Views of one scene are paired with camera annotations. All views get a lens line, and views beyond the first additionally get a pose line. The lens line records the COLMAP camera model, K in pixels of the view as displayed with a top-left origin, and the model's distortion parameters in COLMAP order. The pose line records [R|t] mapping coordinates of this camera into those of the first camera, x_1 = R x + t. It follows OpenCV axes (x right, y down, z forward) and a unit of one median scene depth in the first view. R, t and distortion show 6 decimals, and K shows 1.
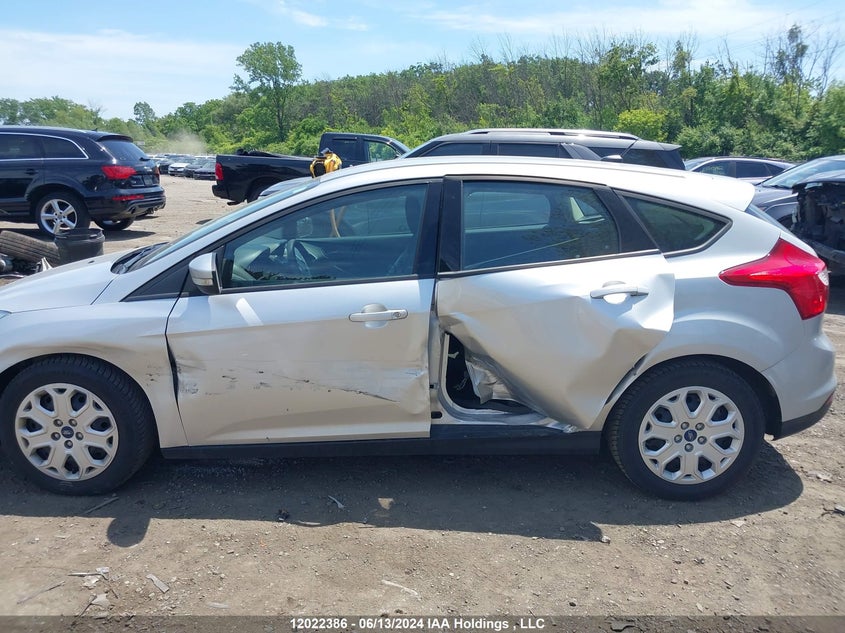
lens RADIAL K [[668.6, 0, 423.2], [0, 668.6, 285.8], [0, 0, 1]] dist [0.000187, -0.010557]
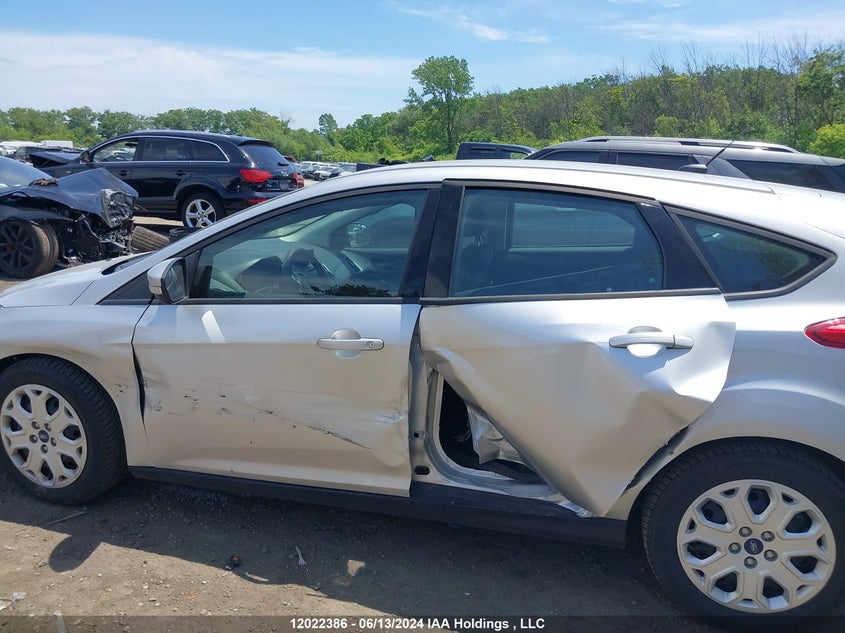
lens RADIAL K [[668.6, 0, 423.2], [0, 668.6, 285.8], [0, 0, 1]] dist [0.000187, -0.010557]
pose [[0.966663, 0.067673, -0.246947, 0.211285], [-0.072479, 0.997316, -0.010411, -0.024684], [0.245580, 0.027962, 0.968973, 0.199320]]
